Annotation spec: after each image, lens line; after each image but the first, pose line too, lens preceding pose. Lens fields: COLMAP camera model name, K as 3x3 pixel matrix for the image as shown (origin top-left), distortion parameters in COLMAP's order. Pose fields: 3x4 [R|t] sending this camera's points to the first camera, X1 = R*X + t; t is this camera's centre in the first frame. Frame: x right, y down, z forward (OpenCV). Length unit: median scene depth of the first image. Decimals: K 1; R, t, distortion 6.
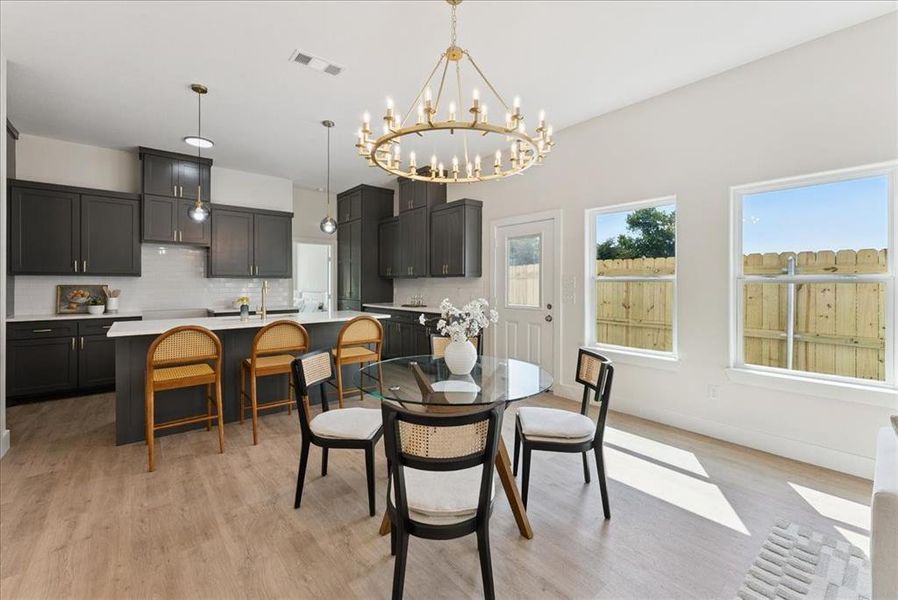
lens RADIAL K [[372.5, 0, 440.9], [0, 372.5, 285.9], [0, 0, 1]] dist [-0.000028, 0.000057]
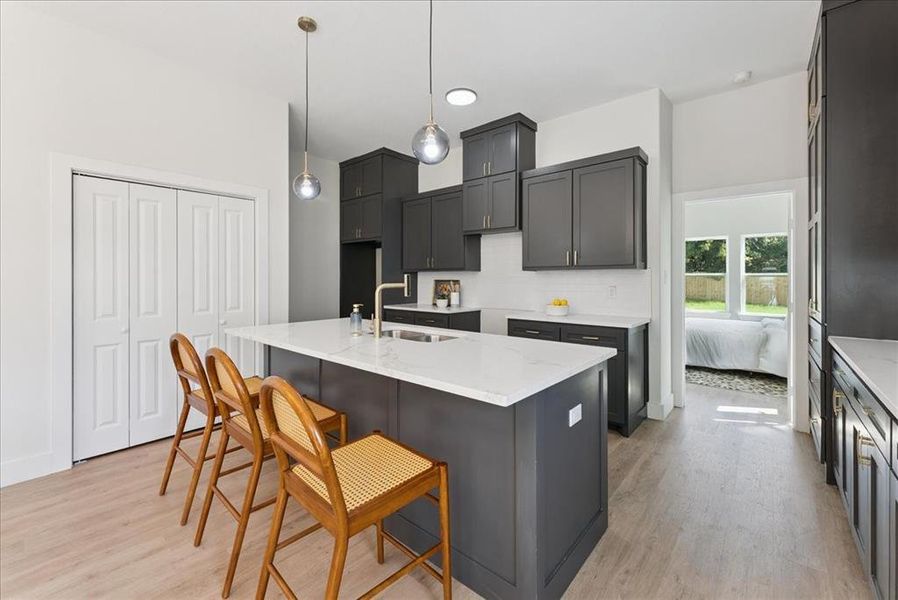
lens RADIAL K [[373.9, 0, 449.5], [0, 373.9, 275.6], [0, 0, 1]] dist [0.001575, 0.000192]
pose [[0.171930, -0.006385, -0.985088, 0.110709], [-0.005105, 0.999960, -0.007373, -0.006131], [0.985096, 0.006296, 0.171891, 0.823849]]
